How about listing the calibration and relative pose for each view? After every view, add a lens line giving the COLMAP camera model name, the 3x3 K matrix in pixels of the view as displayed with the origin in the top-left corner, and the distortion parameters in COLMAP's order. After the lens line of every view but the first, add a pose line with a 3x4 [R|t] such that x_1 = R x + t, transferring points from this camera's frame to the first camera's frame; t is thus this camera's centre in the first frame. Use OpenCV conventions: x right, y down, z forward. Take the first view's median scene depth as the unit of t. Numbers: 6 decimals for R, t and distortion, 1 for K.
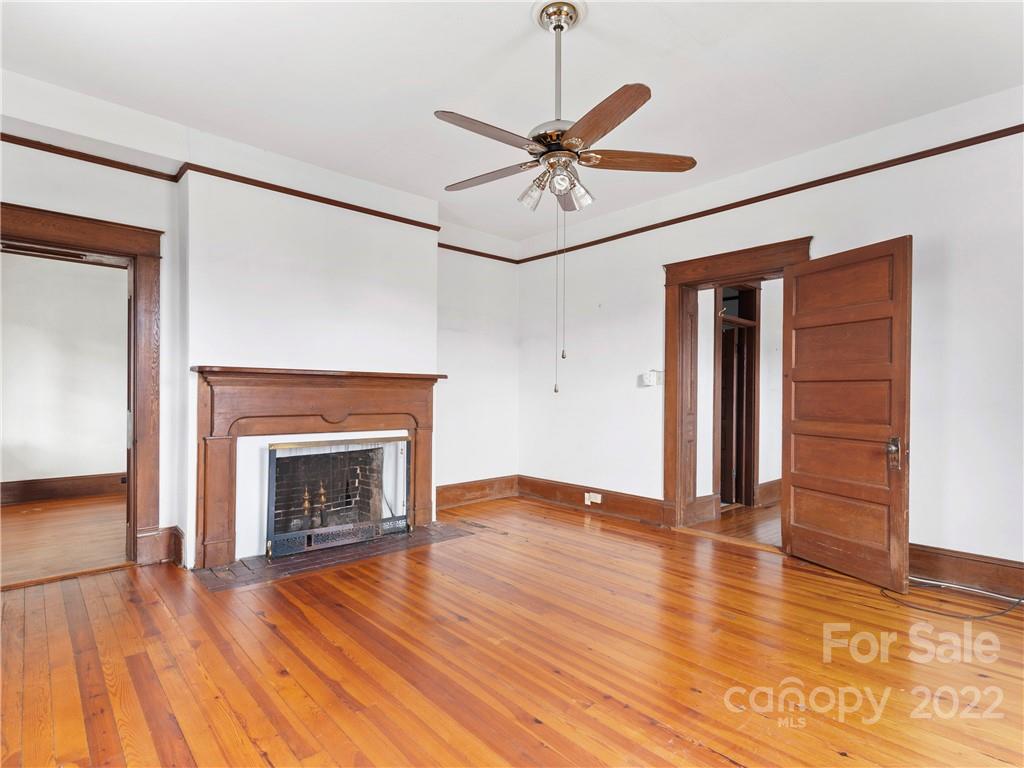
lens RADIAL K [[540.7, 0, 507.1], [0, 540.7, 389.0], [0, 0, 1]] dist [0.011276, 0.000505]
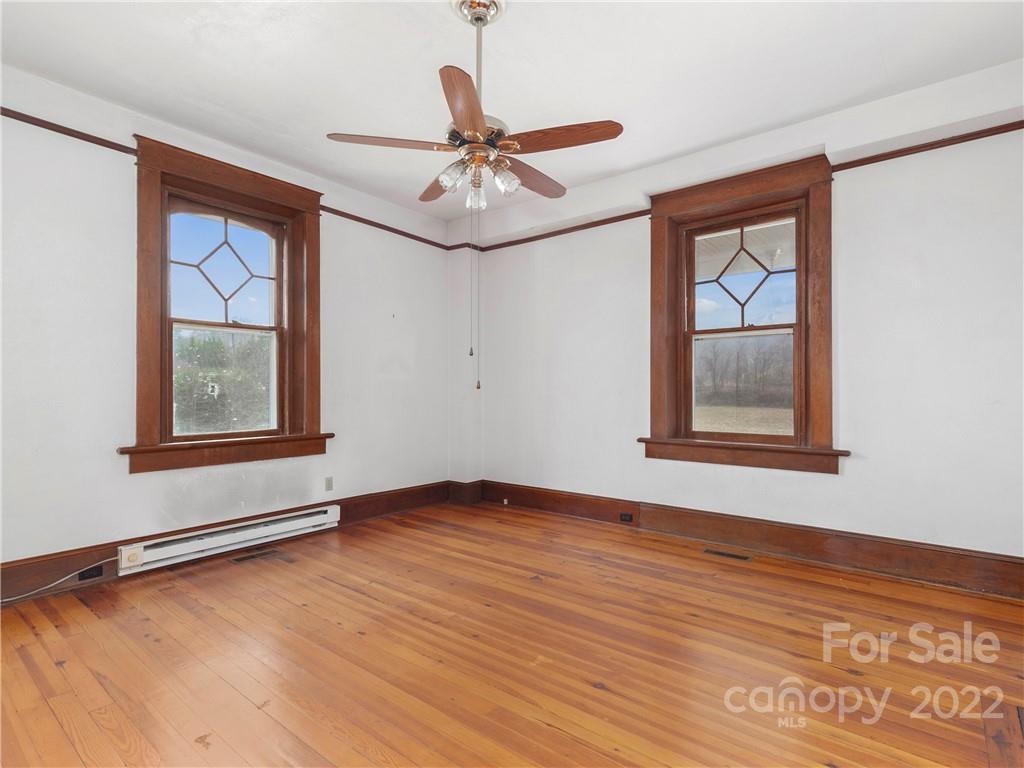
lens RADIAL K [[540.7, 0, 507.1], [0, 540.7, 389.0], [0, 0, 1]] dist [0.011276, 0.000505]
pose [[-0.987294, -0.009012, -0.158646, 0.214195], [-0.010398, 0.999915, 0.007903, -0.003054], [0.158561, 0.009452, -0.987304, 2.147090]]
